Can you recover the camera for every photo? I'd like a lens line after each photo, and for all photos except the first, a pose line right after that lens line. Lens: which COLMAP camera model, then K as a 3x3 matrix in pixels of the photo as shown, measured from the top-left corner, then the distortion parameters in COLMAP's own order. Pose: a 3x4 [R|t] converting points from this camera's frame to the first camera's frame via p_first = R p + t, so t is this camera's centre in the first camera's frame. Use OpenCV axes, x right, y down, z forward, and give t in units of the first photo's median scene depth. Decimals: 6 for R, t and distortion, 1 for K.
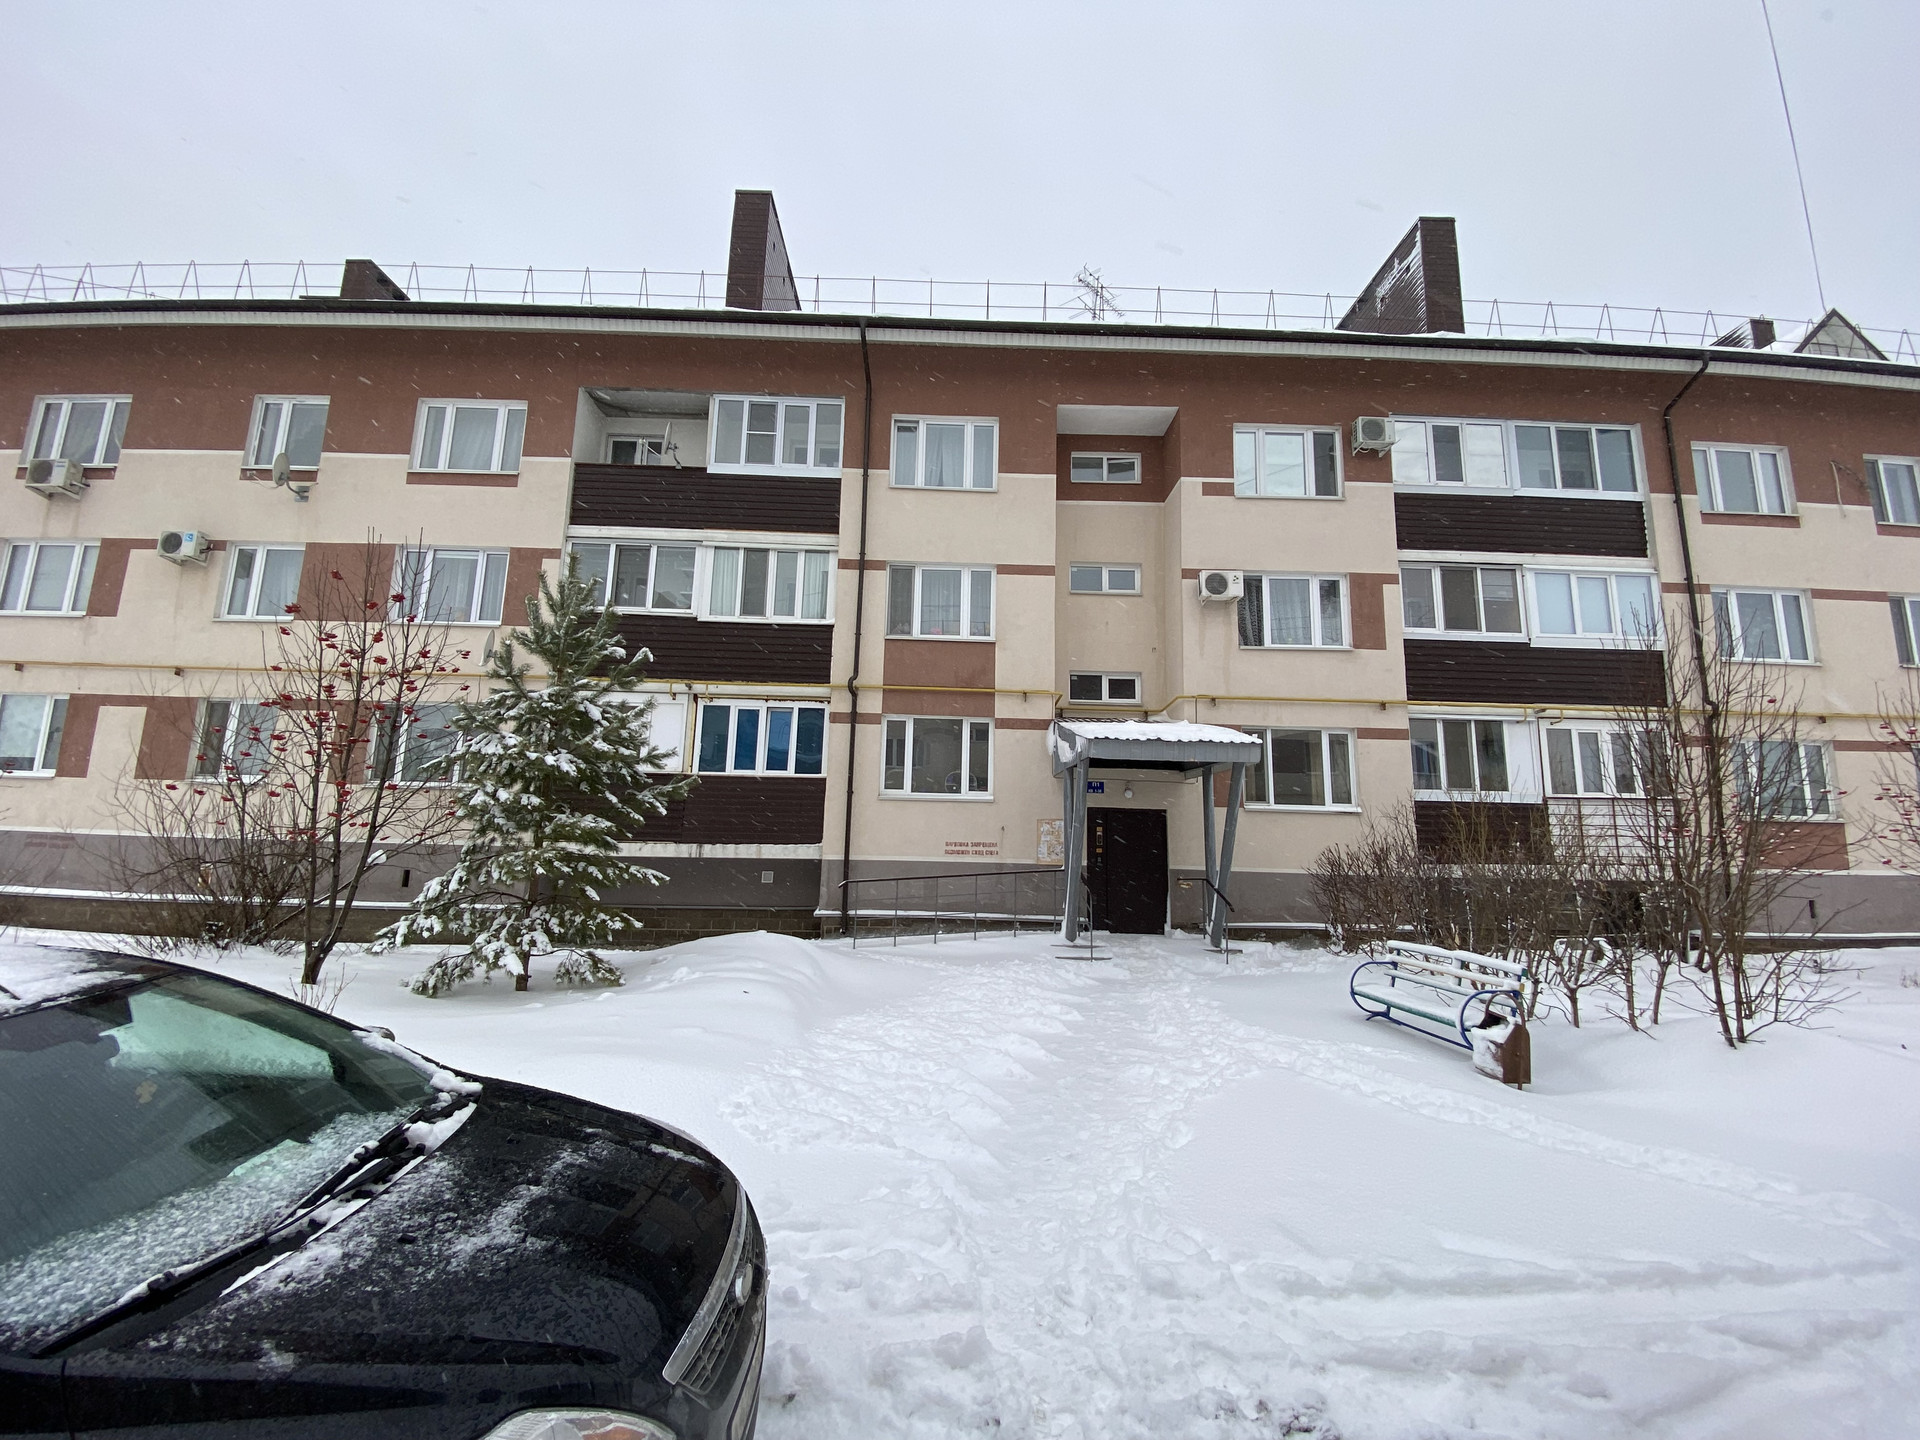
lens RADIAL K [[645.3, 0, 959.2], [0, 645.3, 765.1], [0, 0, 1]] dist [0.010045, -0.006864]
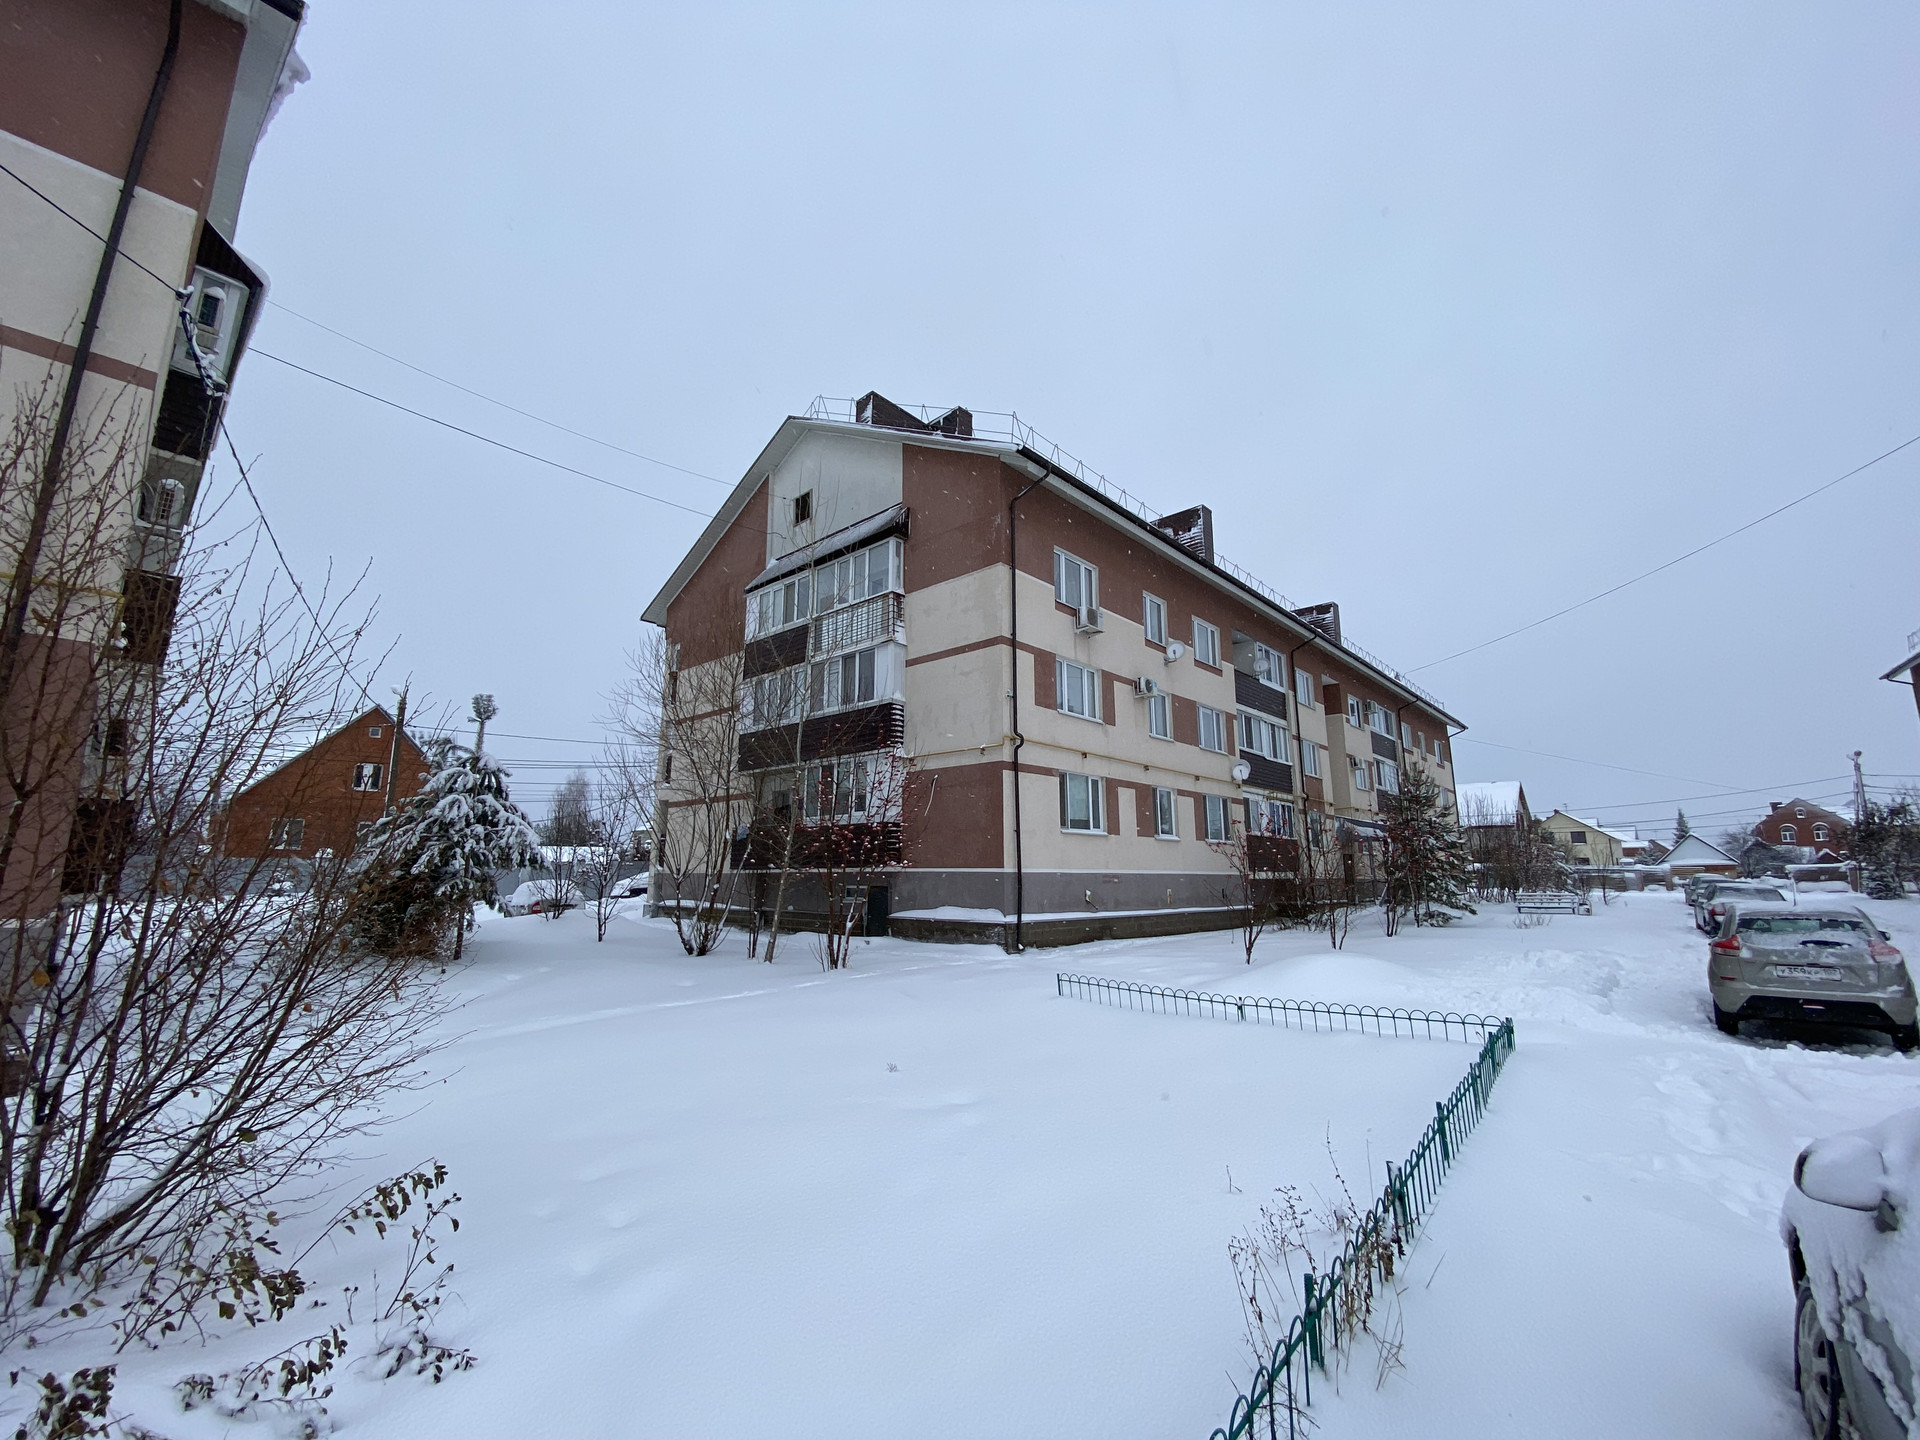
lens RADIAL K [[791.0, 0, 953.8], [0, 791.0, 711.2], [0, 0, 1]] dist [0.012707, -0.015377]
pose [[0.703303, 0.129036, 0.699081, -1.542953], [-0.093985, 0.991634, -0.088484, -0.034854], [-0.704650, -0.003472, 0.709547, -0.028143]]
